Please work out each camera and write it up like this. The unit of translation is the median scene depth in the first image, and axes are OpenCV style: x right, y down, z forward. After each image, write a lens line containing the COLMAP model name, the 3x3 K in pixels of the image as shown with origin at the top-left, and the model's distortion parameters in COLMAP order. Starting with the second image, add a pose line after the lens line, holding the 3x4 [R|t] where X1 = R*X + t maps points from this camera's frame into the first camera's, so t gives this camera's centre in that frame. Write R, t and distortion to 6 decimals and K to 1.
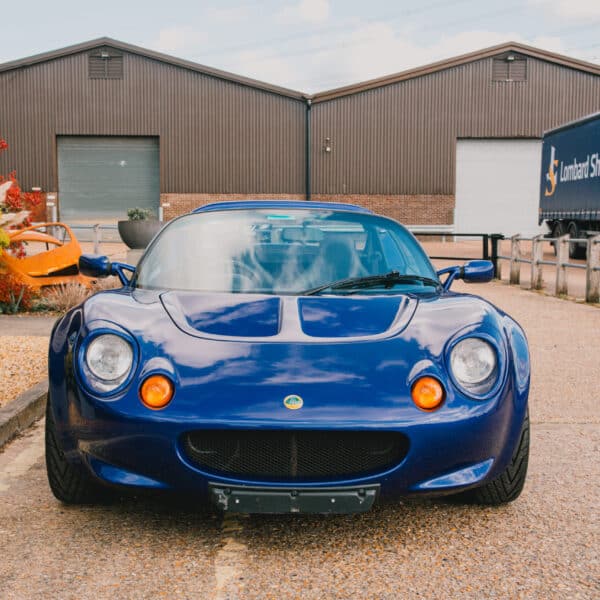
lens RADIAL K [[950.7, 0, 300.0], [0, 950.7, 297.8], [0, 0, 1]] dist [0.078250, 0.000000]
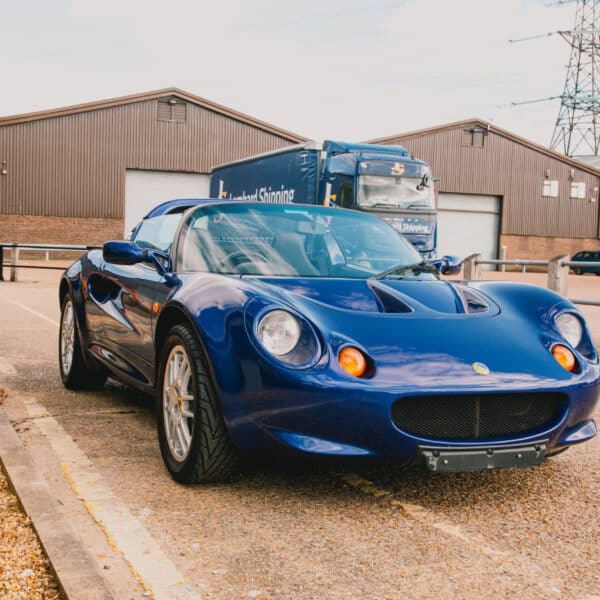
lens RADIAL K [[852.2, 0, 300.0], [0, 852.2, 302.4], [0, 0, 1]] dist [0.028408, 0.000000]
pose [[0.935239, -0.000711, 0.354015, -0.523304], [0.004713, 0.999934, -0.010444, 0.042016], [-0.353985, 0.011436, 0.935181, 0.155097]]
